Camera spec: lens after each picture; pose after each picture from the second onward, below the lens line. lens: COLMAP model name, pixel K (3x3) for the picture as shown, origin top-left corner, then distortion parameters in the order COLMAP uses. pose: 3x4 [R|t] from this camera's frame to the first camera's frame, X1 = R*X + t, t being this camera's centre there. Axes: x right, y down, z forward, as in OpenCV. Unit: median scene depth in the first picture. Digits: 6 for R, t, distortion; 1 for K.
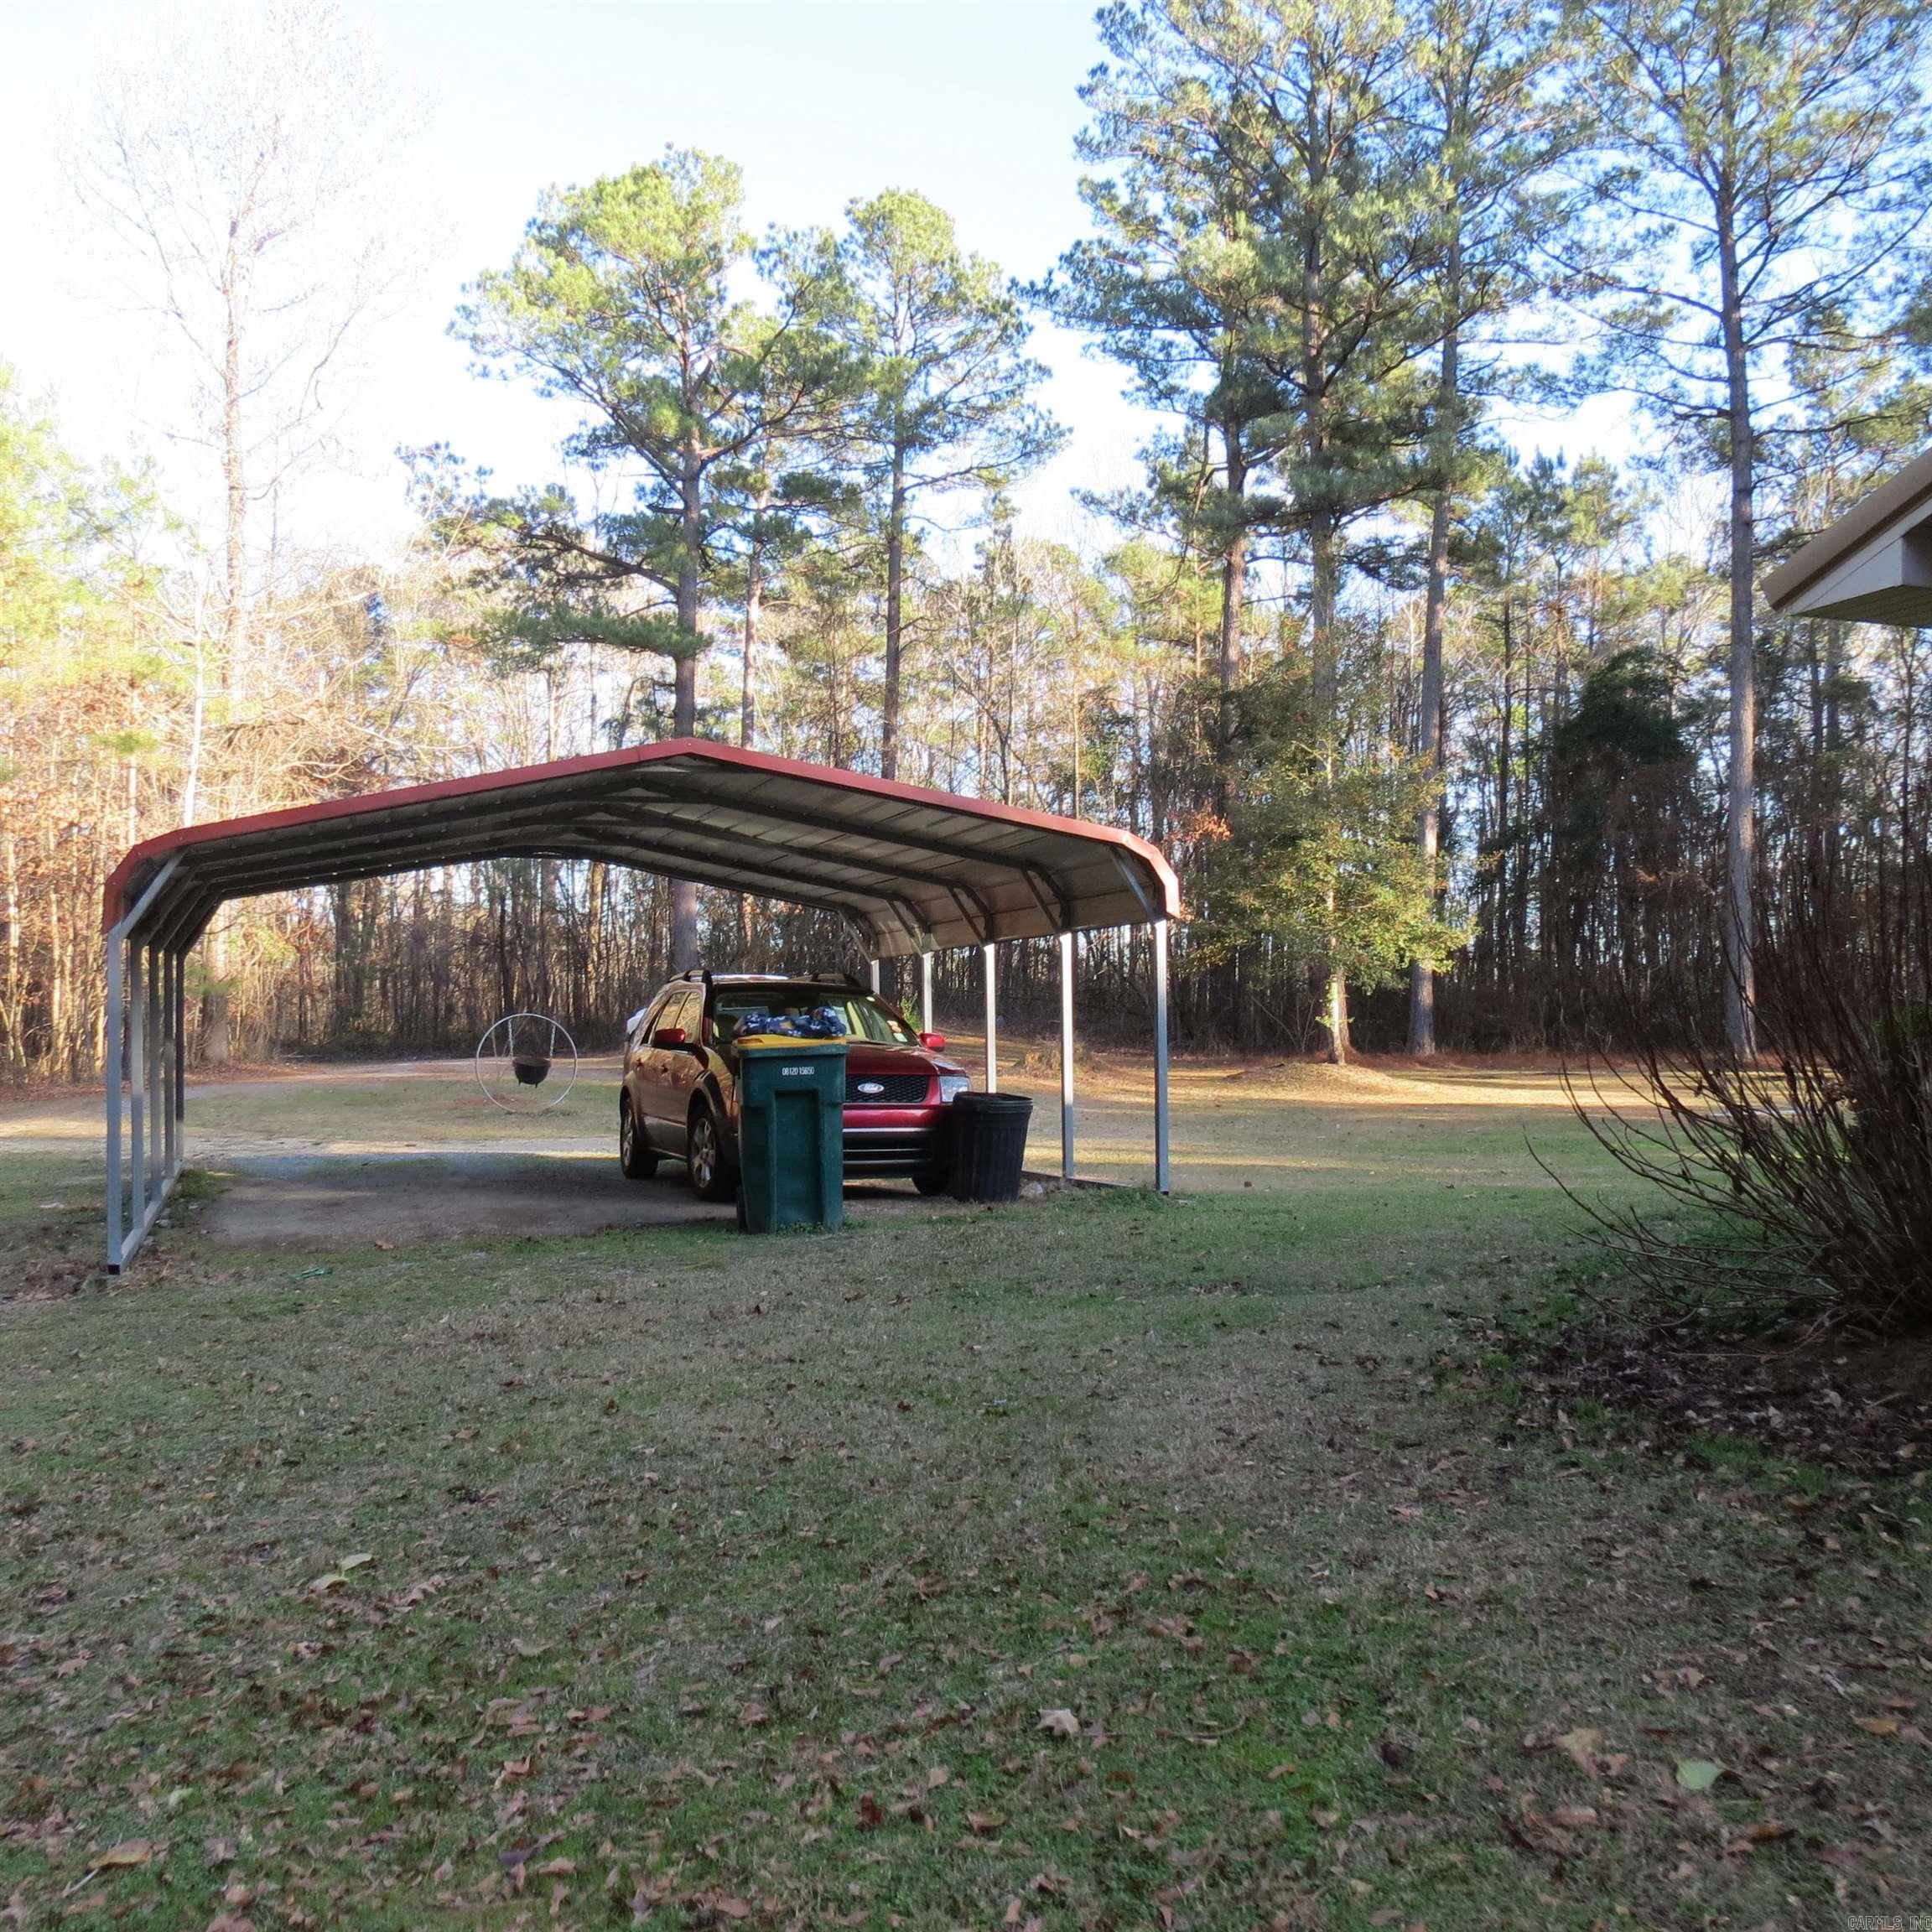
lens RADIAL K [[1830.5, 0, 968.5], [0, 1830.5, 971.4], [0, 0, 1]] dist [-0.028878, 0.000000]
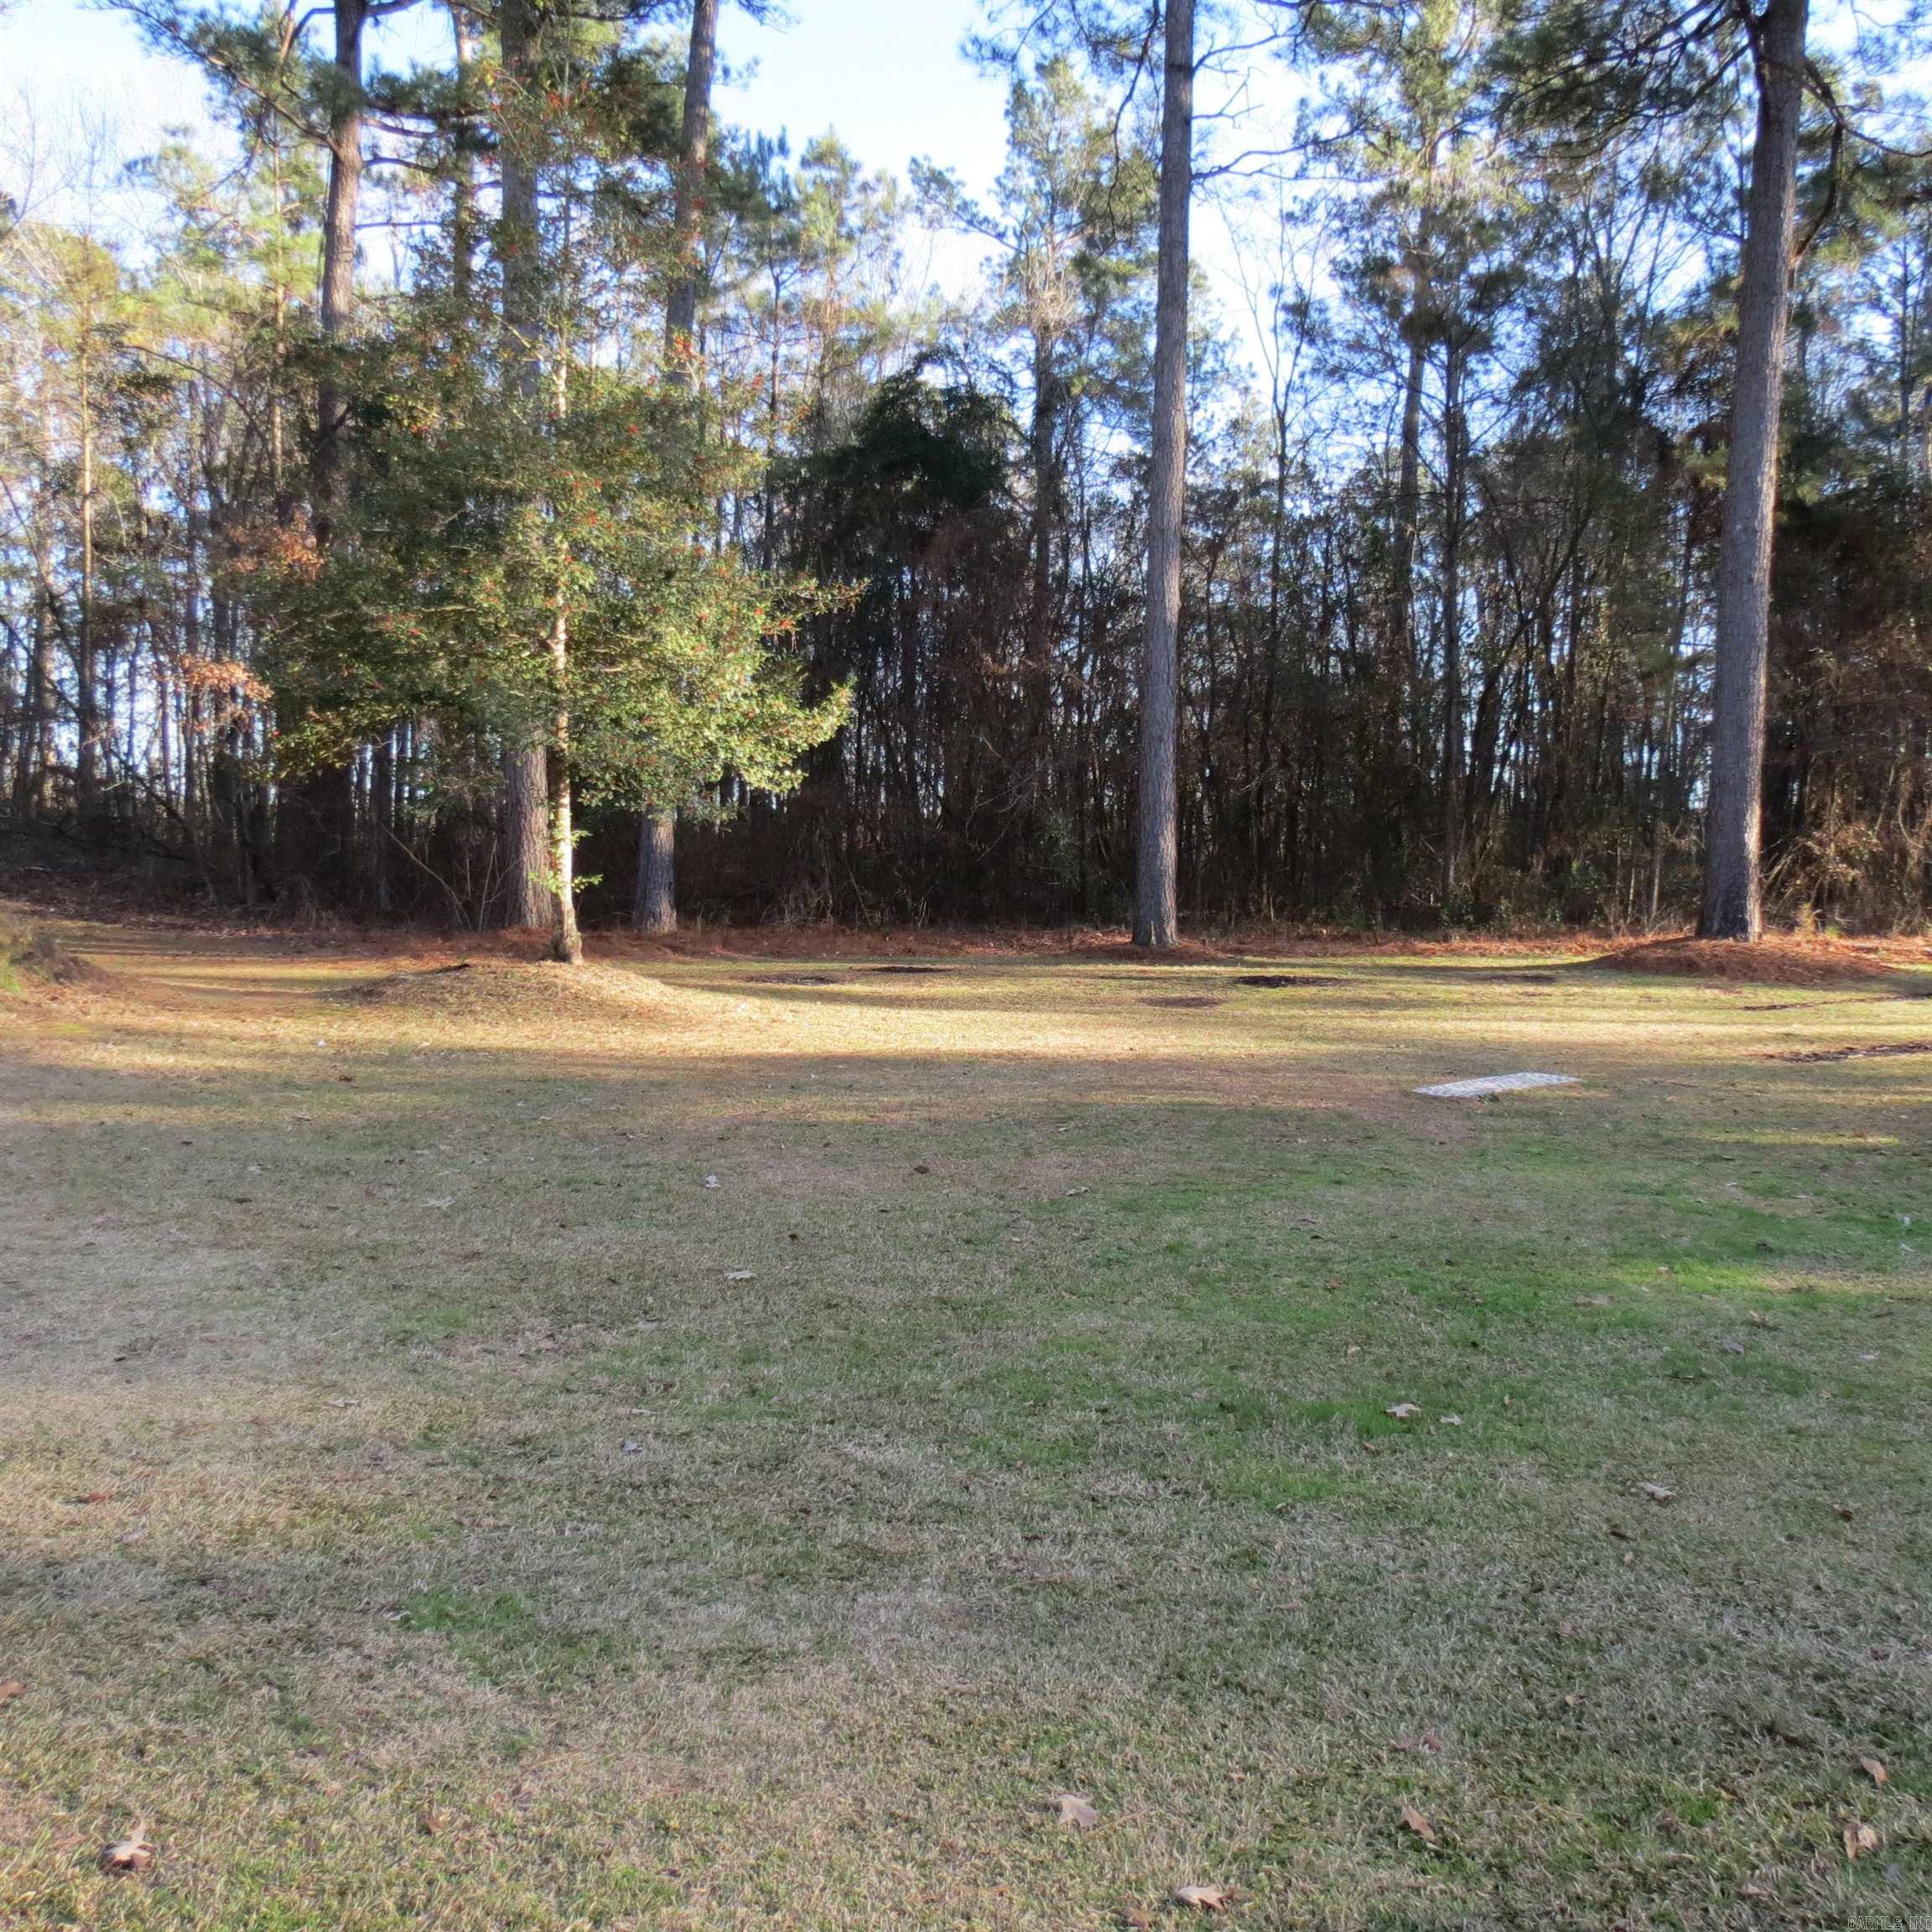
lens RADIAL K [[1830.5, 0, 971.6], [0, 1830.5, 979.1], [0, 0, 1]] dist [-0.028878, 0.000000]
pose [[0.880647, -0.008551, 0.473696, 0.040833], [-0.034316, 0.996060, 0.081778, 0.006501], [-0.472528, -0.088273, 0.876883, 0.364287]]
